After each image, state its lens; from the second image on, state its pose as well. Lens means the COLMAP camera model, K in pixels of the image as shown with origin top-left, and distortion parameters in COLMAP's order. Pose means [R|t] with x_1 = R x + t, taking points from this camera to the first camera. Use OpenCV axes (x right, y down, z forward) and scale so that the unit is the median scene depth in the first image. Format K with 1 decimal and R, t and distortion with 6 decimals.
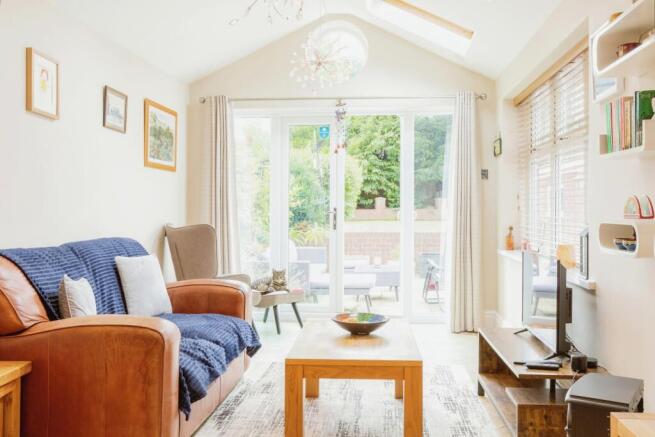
lens RADIAL K [[657.3, 0, 325.8], [0, 657.3, 213.5], [0, 0, 1]] dist [-0.002459, 0.000000]
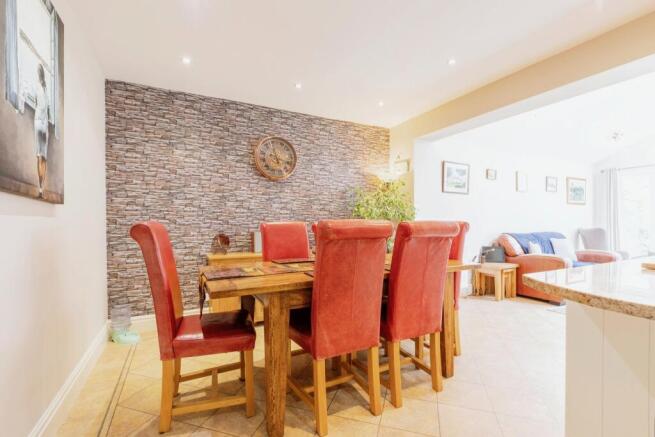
lens RADIAL K [[296.3, 0, 324.2], [0, 296.3, 222.3], [0, 0, 1]] dist [0.004855, 0.000574]
pose [[0.548630, -0.009886, -0.836007, 0.176513], [0.003093, 0.999947, -0.009795, 0.005282], [0.836059, 0.002788, 0.548632, -0.423421]]
